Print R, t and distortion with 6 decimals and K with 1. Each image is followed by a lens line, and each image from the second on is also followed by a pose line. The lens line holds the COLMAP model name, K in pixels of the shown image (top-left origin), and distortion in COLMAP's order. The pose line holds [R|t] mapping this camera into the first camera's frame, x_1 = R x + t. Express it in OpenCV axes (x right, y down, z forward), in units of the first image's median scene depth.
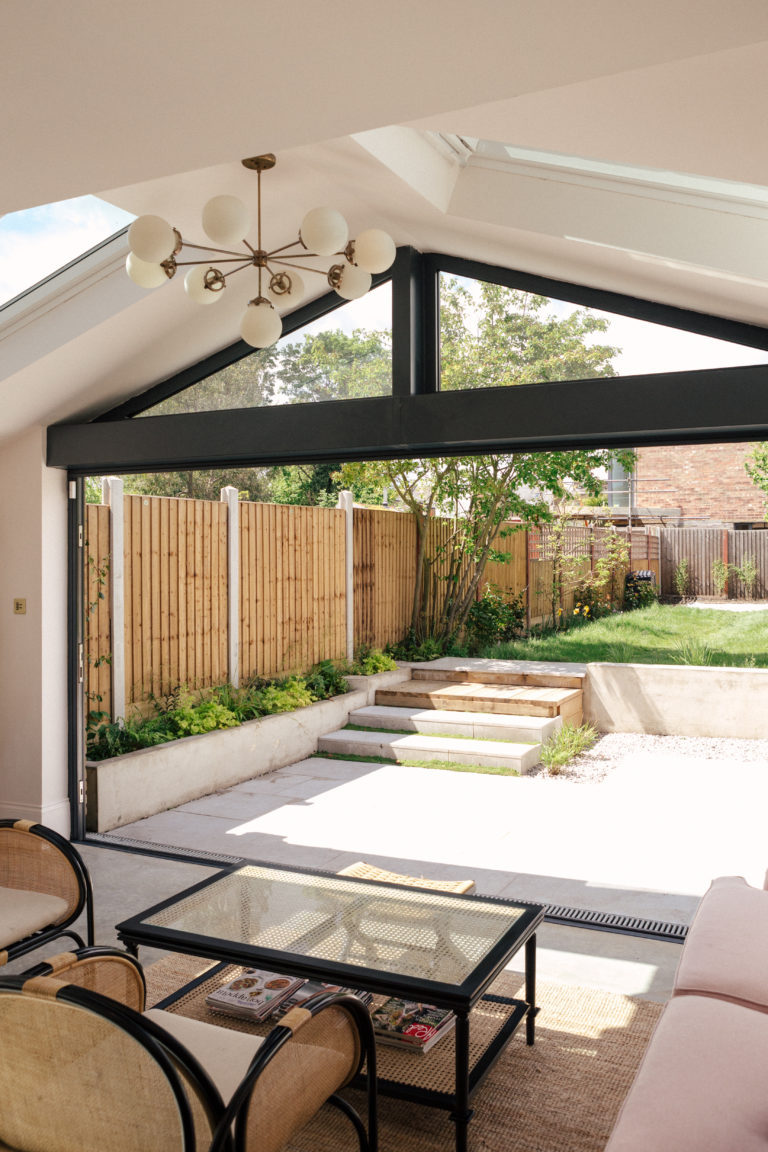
lens RADIAL K [[950.0, 0, 383.0], [0, 950.0, 546.3], [0, 0, 1]] dist [-0.010268, 0.007611]
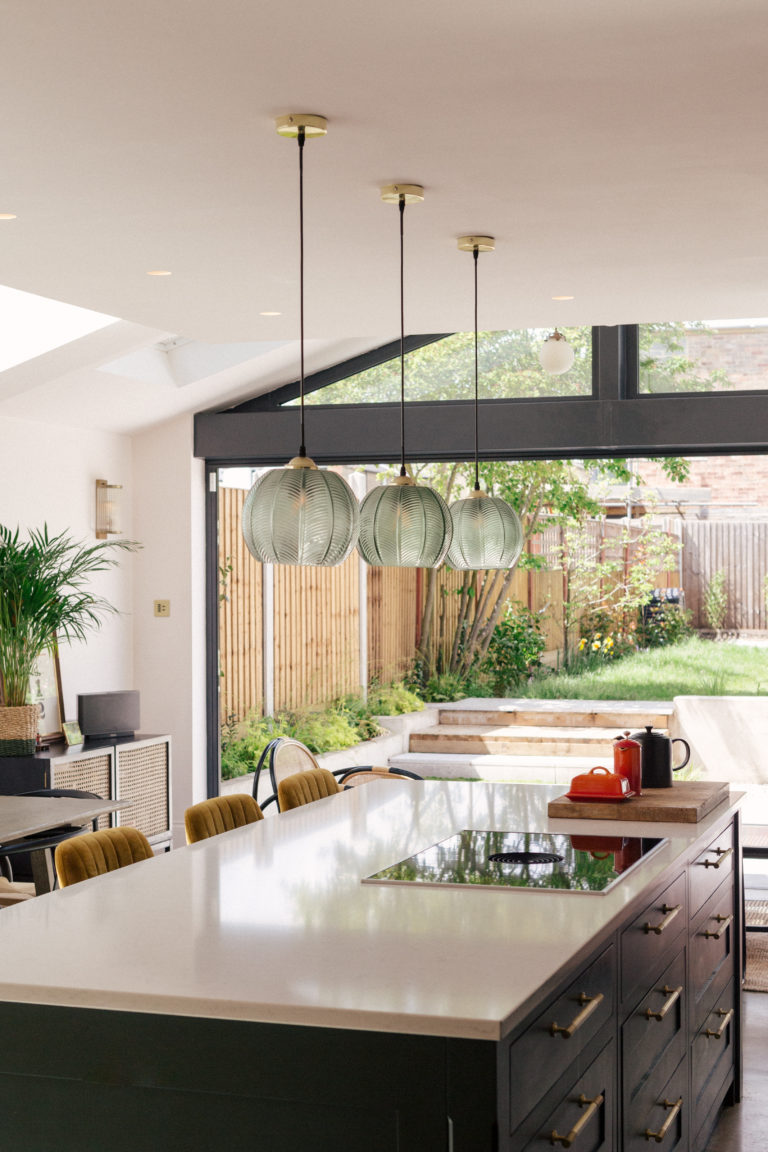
lens RADIAL K [[1656.3, 0, 383.7], [0, 1656.3, 570.1], [0, 0, 1]] dist [-0.032858, 0.000000]
pose [[0.993159, -0.001815, 0.116754, -0.207389], [0.000497, 0.999936, 0.011315, 0.004359], [-0.116767, -0.011179, 0.993096, -0.368684]]
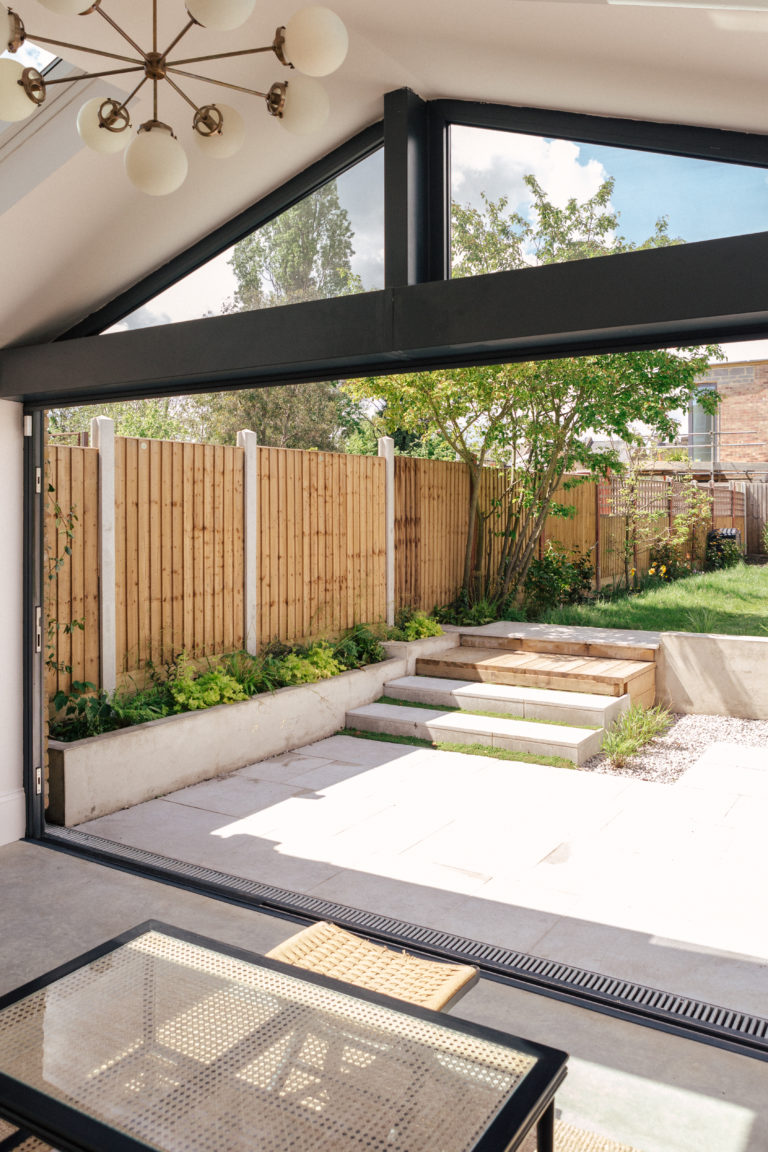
lens RADIAL K [[950.0, 0, 329.1], [0, 950.0, 500.2], [0, 0, 1]] dist [-0.010268, 0.007611]
pose [[0.991629, 0.001882, -0.129108, 0.029251], [-0.002200, 0.999995, -0.002314, 0.005116], [0.129103, 0.002578, 0.991628, 0.112350]]
